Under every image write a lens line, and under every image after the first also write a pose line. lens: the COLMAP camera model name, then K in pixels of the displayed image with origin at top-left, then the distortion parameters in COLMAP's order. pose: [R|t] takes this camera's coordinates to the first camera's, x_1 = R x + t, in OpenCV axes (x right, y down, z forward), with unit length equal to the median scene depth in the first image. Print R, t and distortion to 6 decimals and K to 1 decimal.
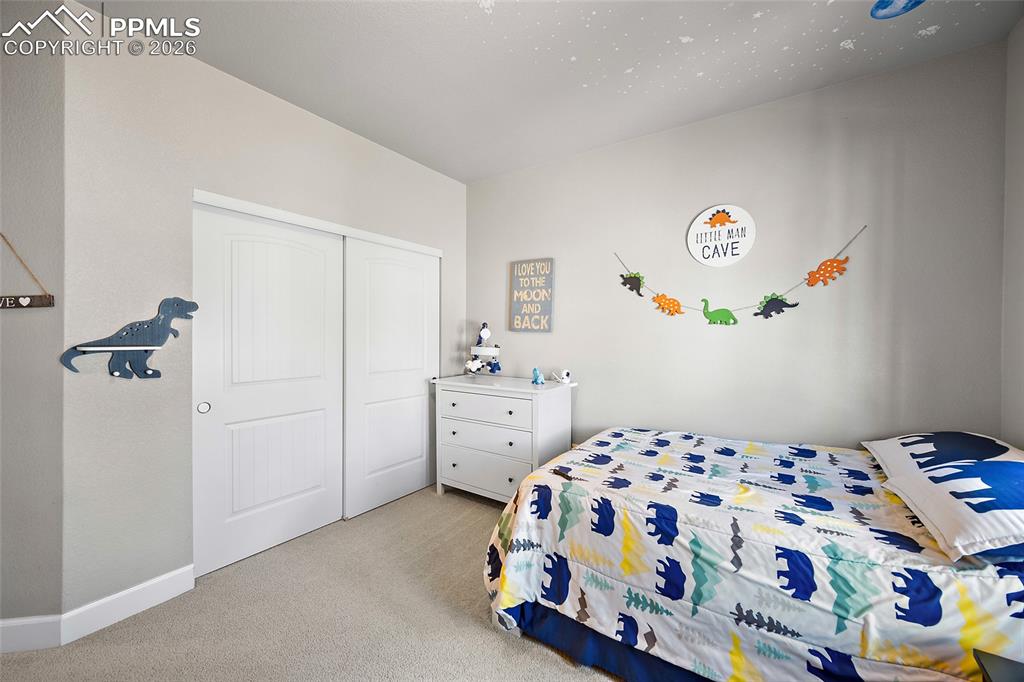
lens RADIAL K [[406.1, 0, 515.9], [0, 406.1, 339.6], [0, 0, 1]] dist [-0.003634, -0.000828]
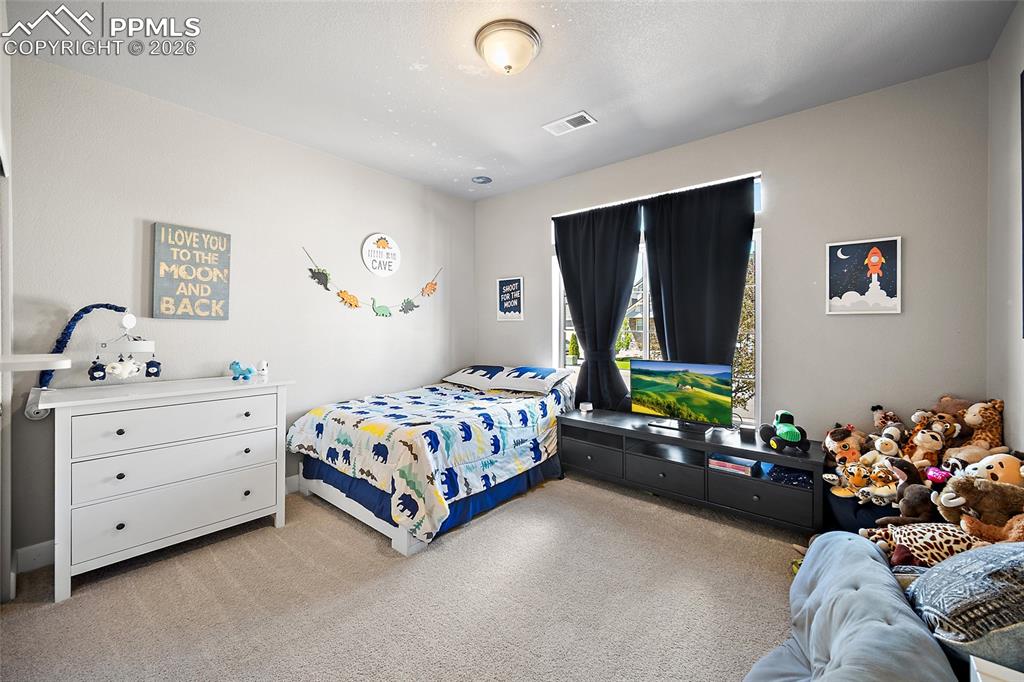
lens RADIAL K [[406.1, 0, 515.7], [0, 406.1, 333.1], [0, 0, 1]] dist [-0.003634, -0.000828]
pose [[0.094715, -0.020193, 0.995300, -0.786895], [0.009306, 0.999769, 0.019398, -0.001505], [-0.995461, 0.007424, 0.094881, 0.344279]]
